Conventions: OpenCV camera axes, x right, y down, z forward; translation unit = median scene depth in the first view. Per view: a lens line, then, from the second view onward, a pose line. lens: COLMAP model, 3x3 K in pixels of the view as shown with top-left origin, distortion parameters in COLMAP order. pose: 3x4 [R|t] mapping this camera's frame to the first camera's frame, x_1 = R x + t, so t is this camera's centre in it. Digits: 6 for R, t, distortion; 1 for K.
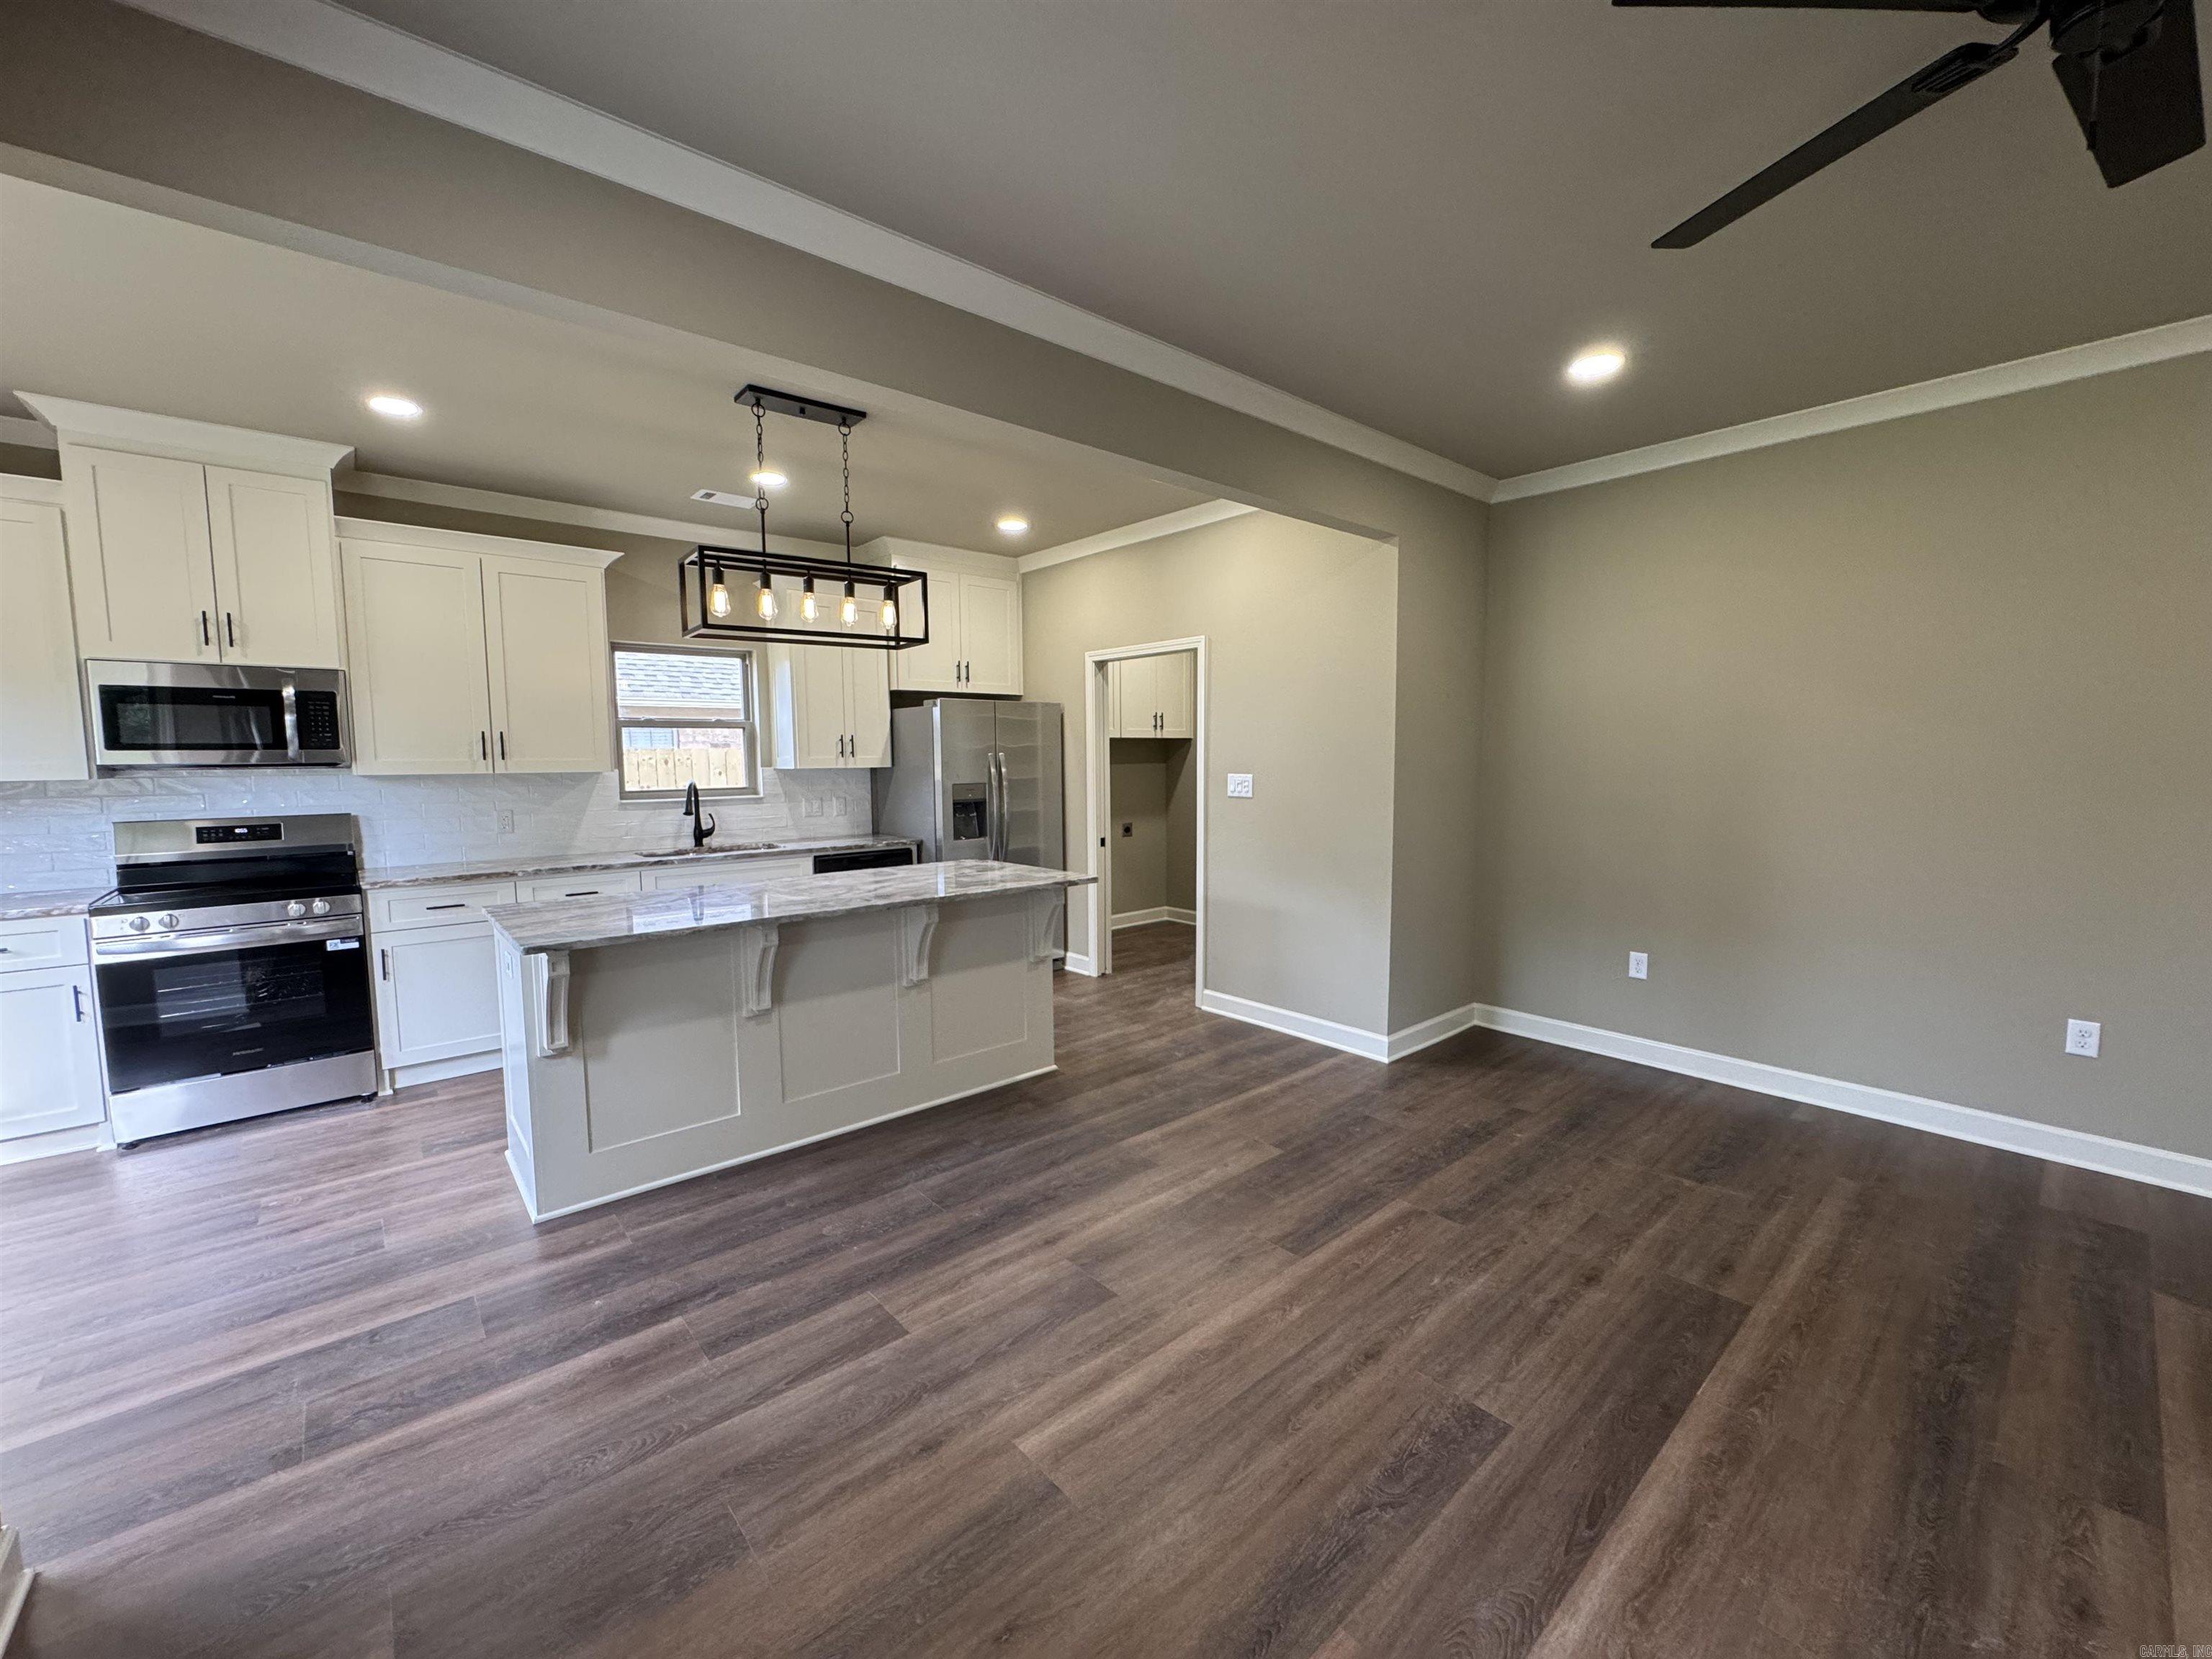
lens RADIAL K [[884.6, 0, 1105.1], [0, 884.6, 834.4], [0, 0, 1]] dist [-0.003210, 0.000363]
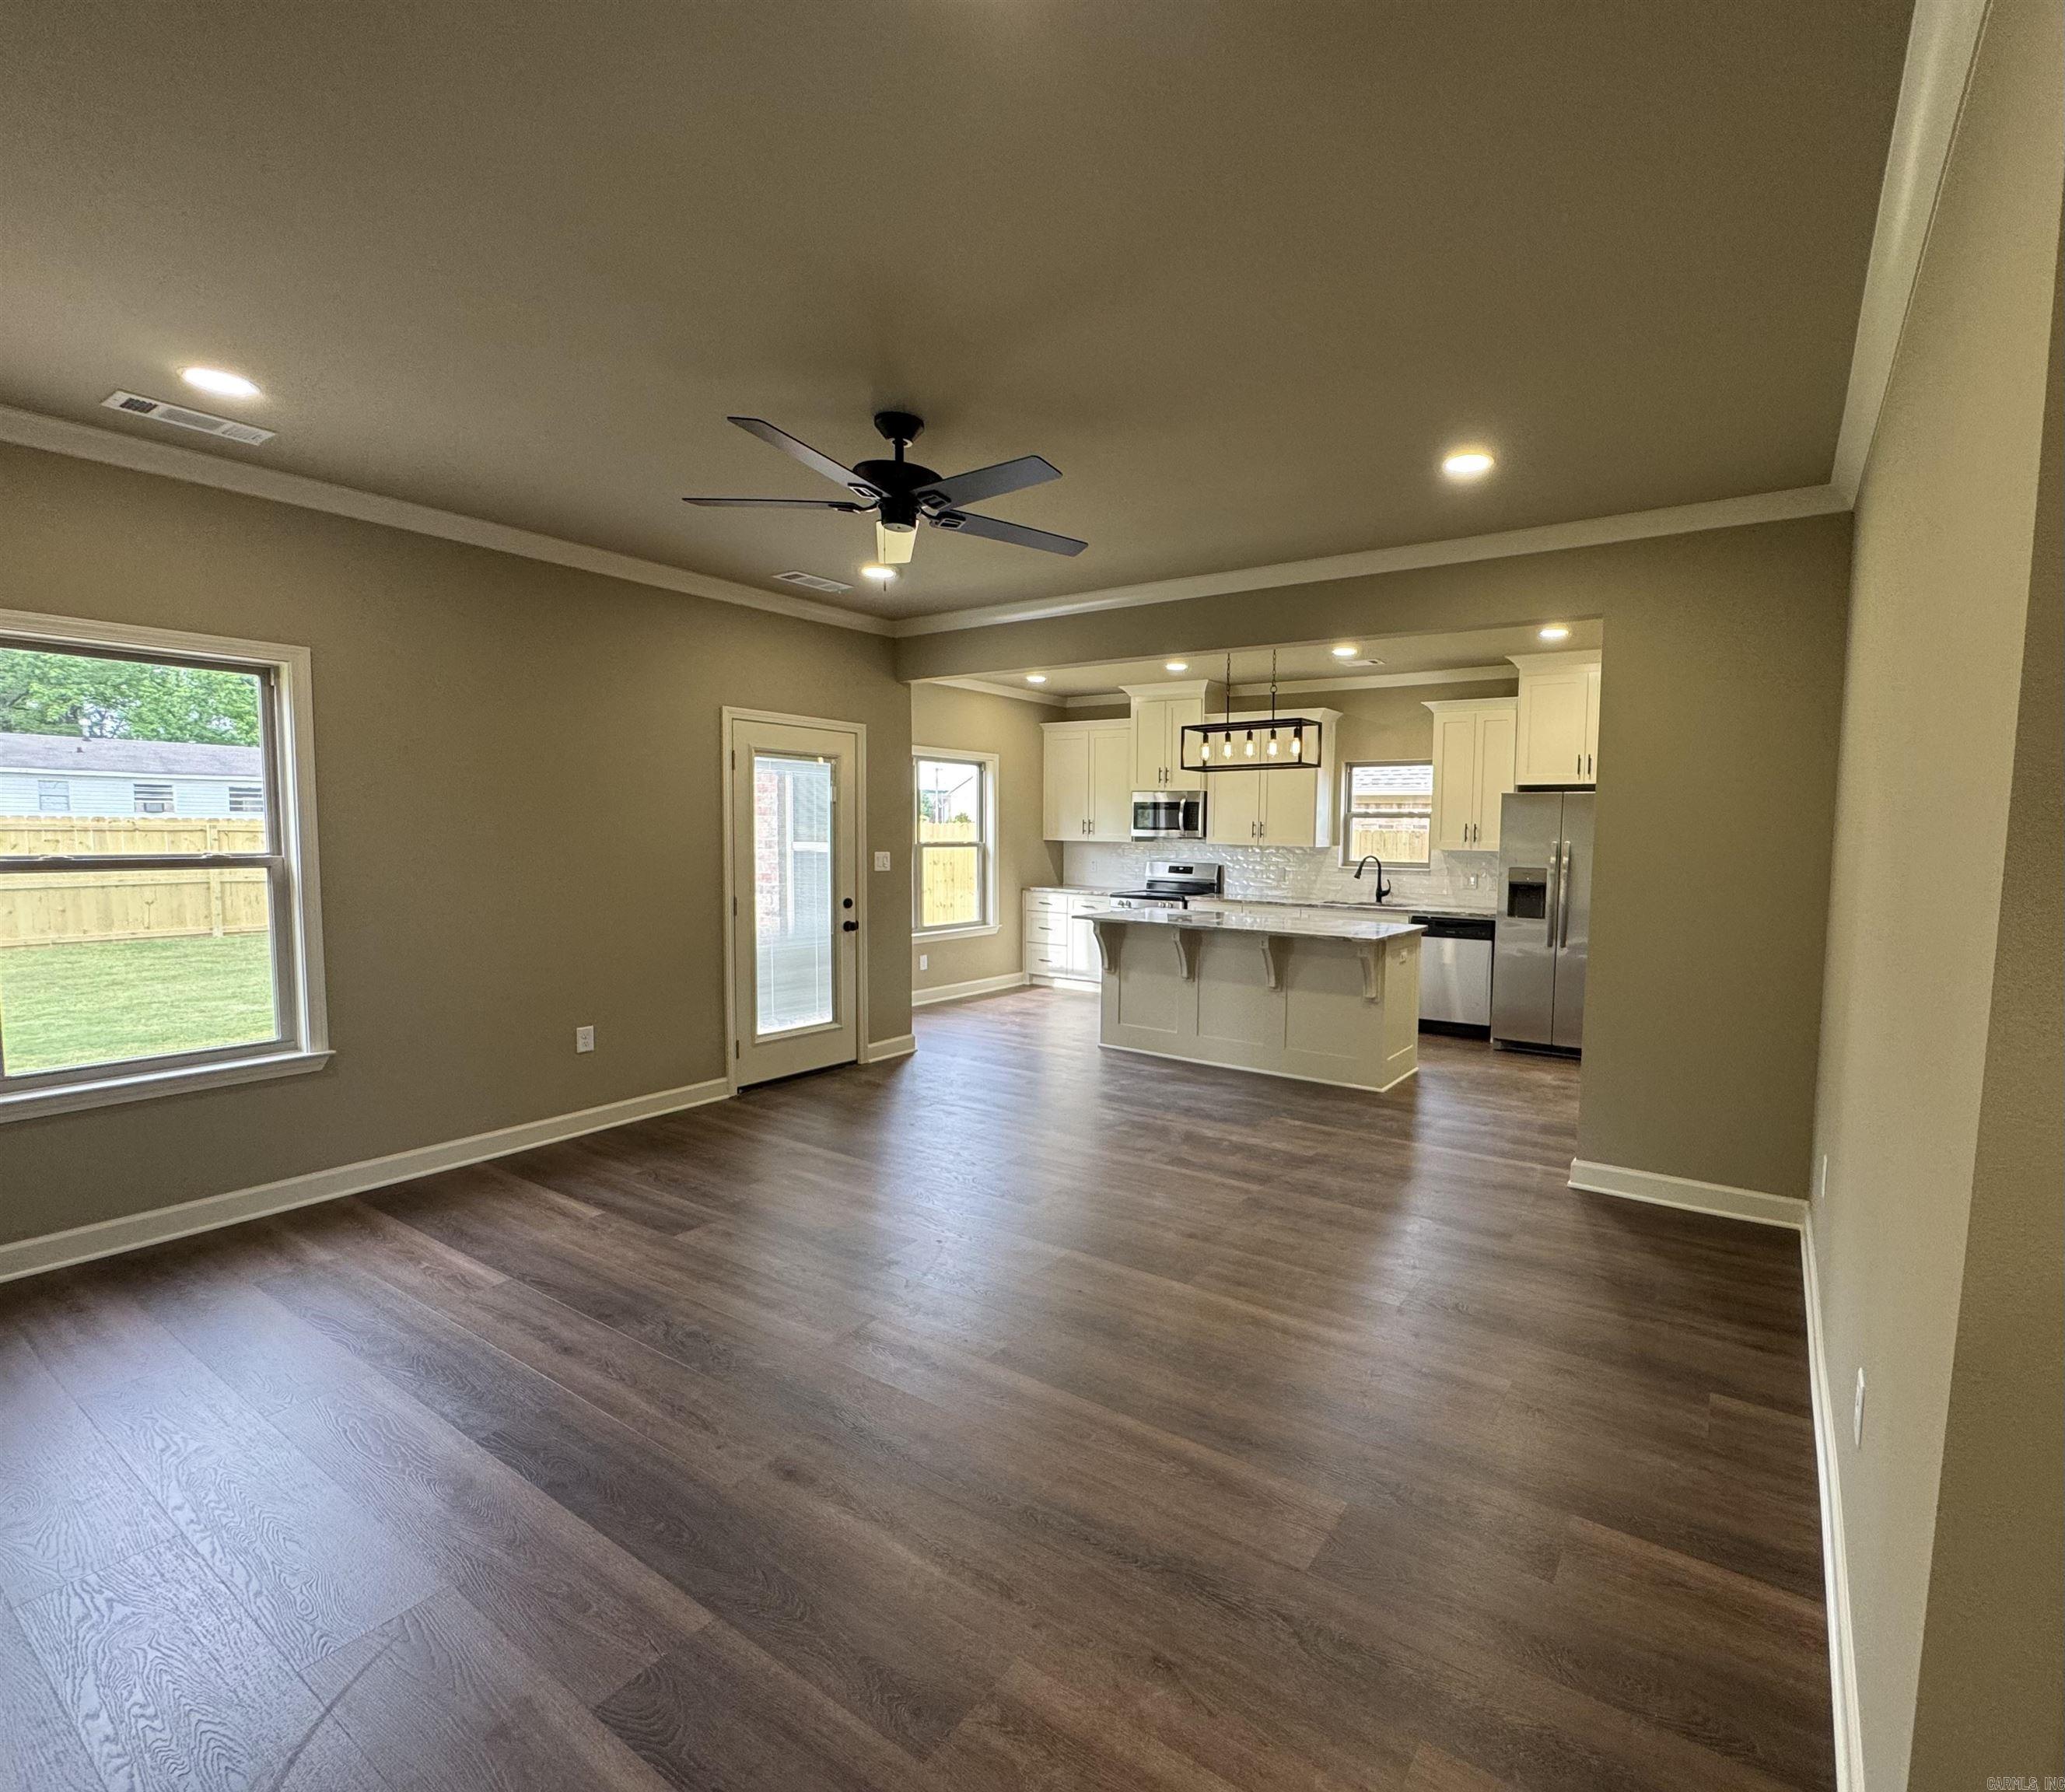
lens RADIAL K [[960.4, 0, 1204.1], [0, 960.4, 894.7], [0, 0, 1]] dist [-0.011389, -0.000191]
pose [[0.315036, 0.076713, -0.945974, 1.279532], [-0.103901, 0.993525, 0.045967, -0.055956], [0.943375, 0.083806, 0.320967, 0.341157]]
